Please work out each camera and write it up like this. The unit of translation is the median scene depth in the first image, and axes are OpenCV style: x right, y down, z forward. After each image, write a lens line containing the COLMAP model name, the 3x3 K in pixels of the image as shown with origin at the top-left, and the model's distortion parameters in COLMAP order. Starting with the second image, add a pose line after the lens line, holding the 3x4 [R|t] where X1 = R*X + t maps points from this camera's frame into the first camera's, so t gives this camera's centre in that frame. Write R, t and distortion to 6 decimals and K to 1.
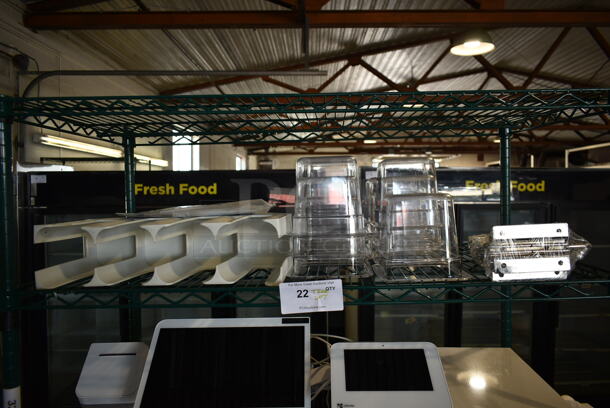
lens RADIAL K [[460.2, 0, 312.4], [0, 460.2, 202.3], [0, 0, 1]] dist [-0.024174, -0.000807]
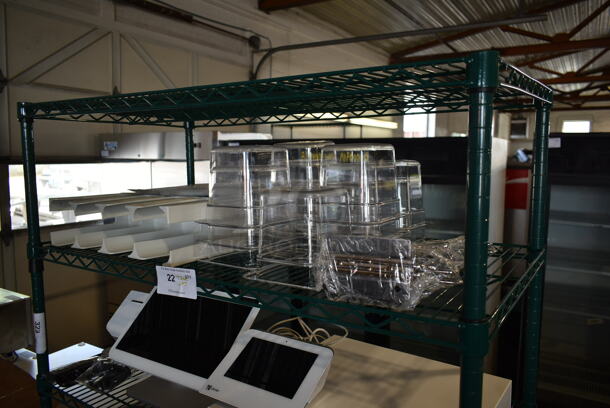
lens RADIAL K [[460.2, 0, 312.4], [0, 460.2, 202.3], [0, 0, 1]] dist [-0.024174, -0.000807]
pose [[0.861939, 0.065261, -0.502794, 0.101596], [-0.021242, 0.995459, 0.092792, -0.010969], [0.506566, -0.069300, 0.859412, 0.032026]]
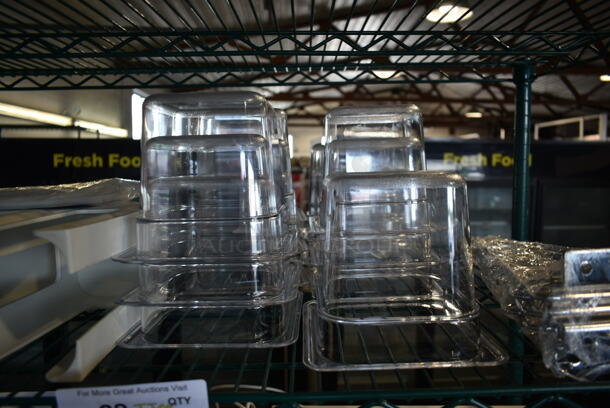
lens RADIAL K [[460.2, 0, 312.4], [0, 460.2, 202.3], [0, 0, 1]] dist [-0.024174, -0.000807]
pose [[0.998161, 0.002937, 0.060546, 0.016924], [-0.006520, 0.998232, 0.059072, -0.002332], [-0.060266, -0.059358, 0.996416, 0.074766]]
